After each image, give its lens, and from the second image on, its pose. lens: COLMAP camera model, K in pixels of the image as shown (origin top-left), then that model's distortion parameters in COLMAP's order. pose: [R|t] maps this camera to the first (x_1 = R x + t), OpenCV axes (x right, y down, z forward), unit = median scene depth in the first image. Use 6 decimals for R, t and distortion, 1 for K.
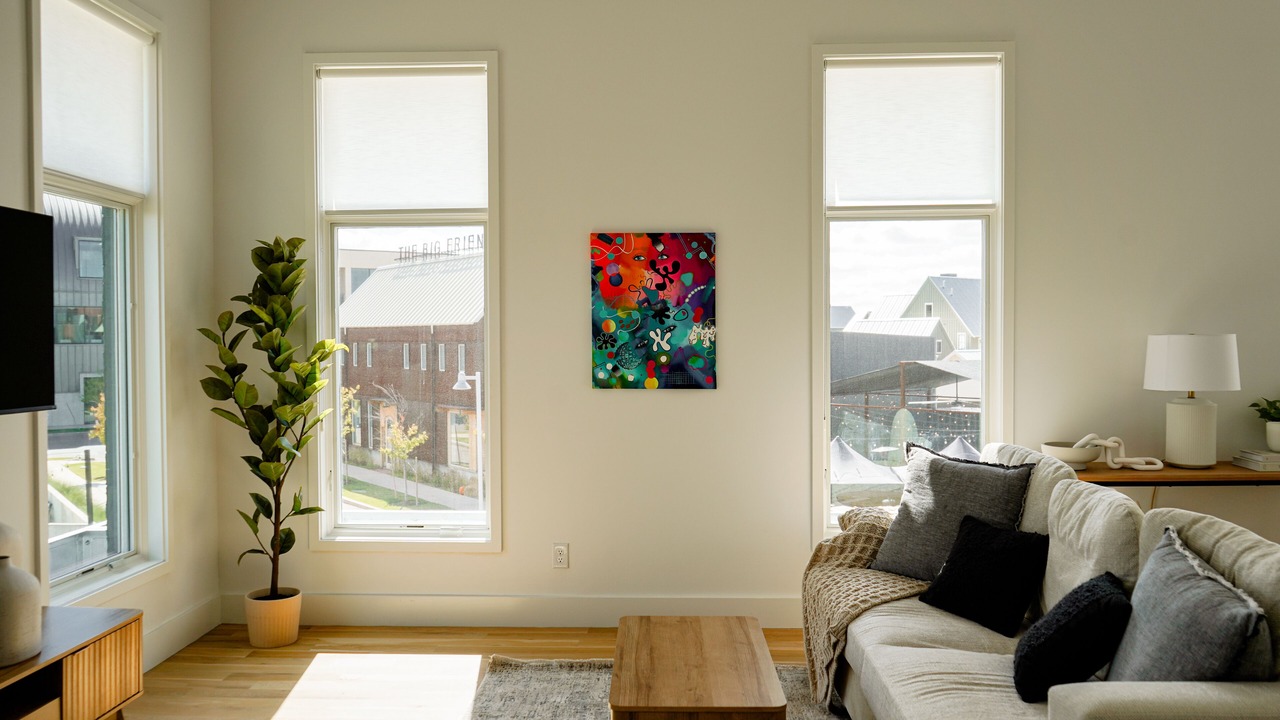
lens RADIAL K [[1023.9, 0, 640.0], [0, 1023.9, 360.0], [0, 0, 1]] dist [-0.012321, -0.000240]
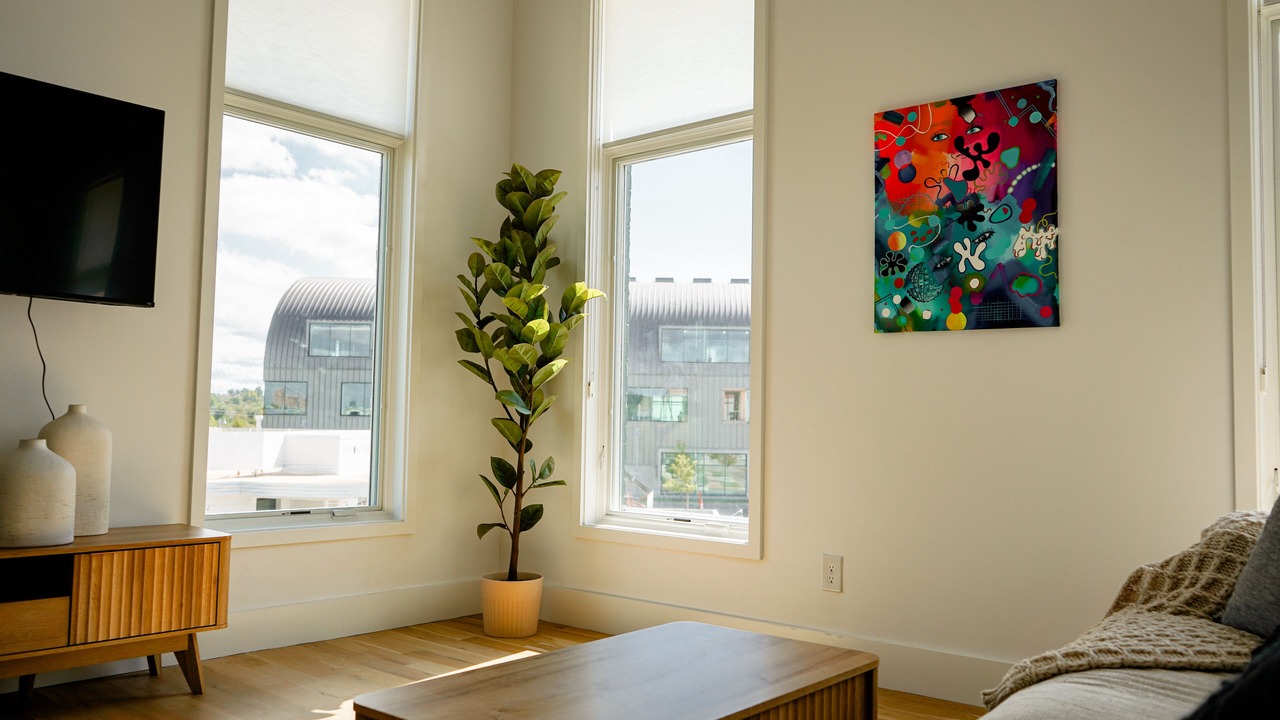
lens RADIAL K [[1023.9, 0, 640.0], [0, 1023.9, 360.0], [0, 0, 1]] dist [-0.012321, -0.000240]
pose [[0.782419, -0.018874, -0.622466, 0.261395], [-0.036483, 0.996435, -0.076071, 0.105169], [0.621683, 0.082229, 0.778941, 0.365124]]
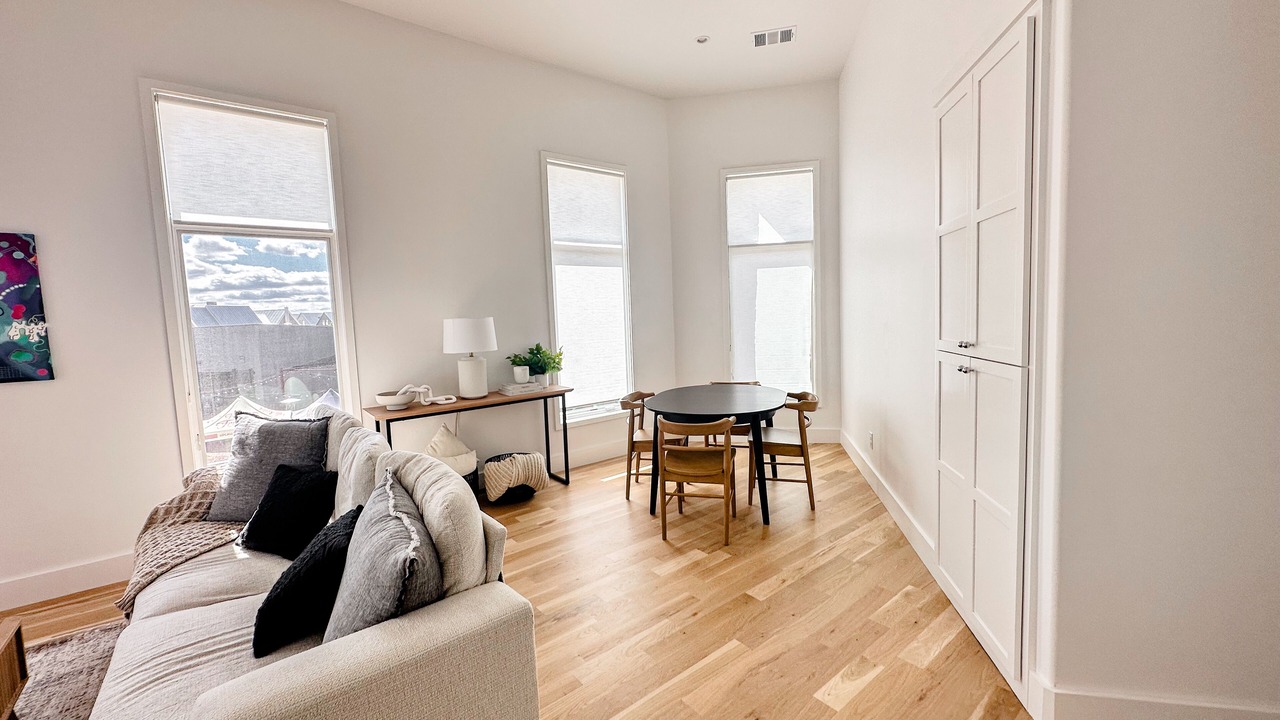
lens RADIAL K [[508.6, 0, 640.0], [0, 508.6, 360.0], [0, 0, 1]] dist [-0.001282, -0.000048]
pose [[0.757245, -0.079093, 0.648325, 0.199022], [0.050414, 0.996757, 0.062716, 0.004897], [-0.651183, -0.014807, 0.758777, 0.184008]]
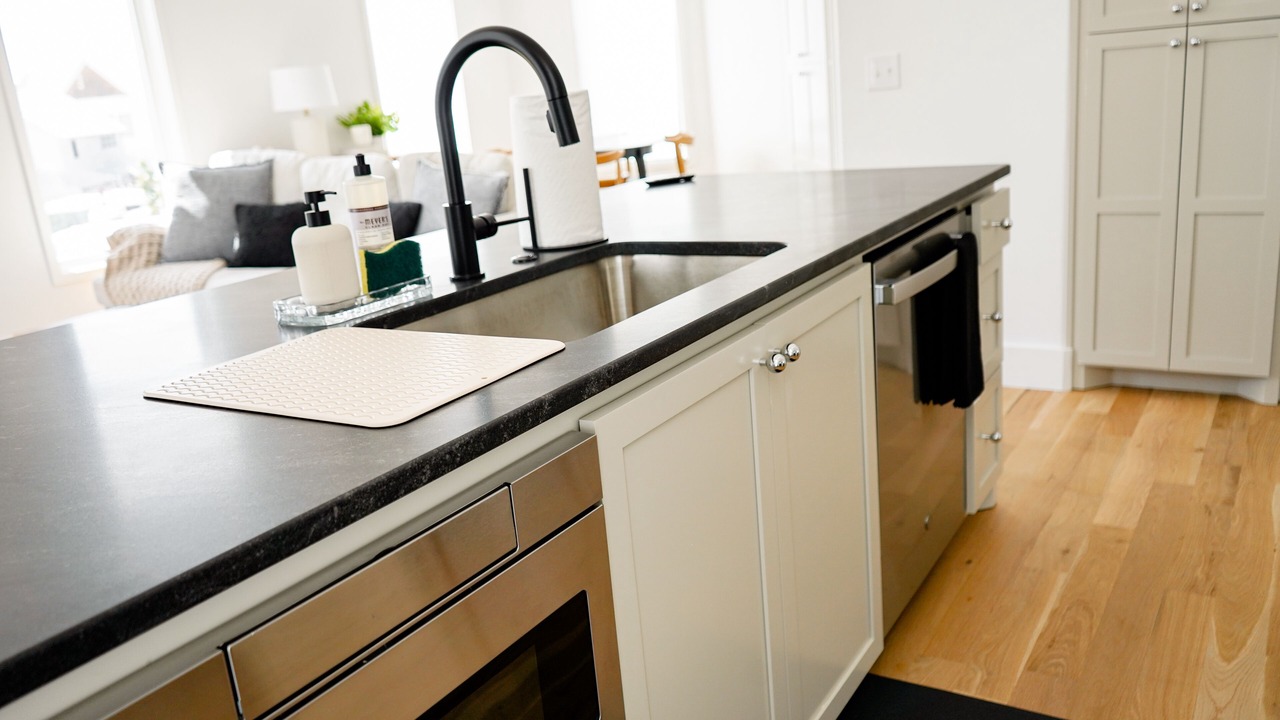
lens RADIAL K [[1023.9, 0, 640.0], [0, 1023.9, 360.0], [0, 0, 1]] dist [-0.012321, -0.000240]
pose [[0.511288, -0.270307, 0.815793, -0.436123], [0.103220, 0.961692, 0.253958, 0.048494], [-0.853188, -0.045640, 0.519602, -0.126278]]
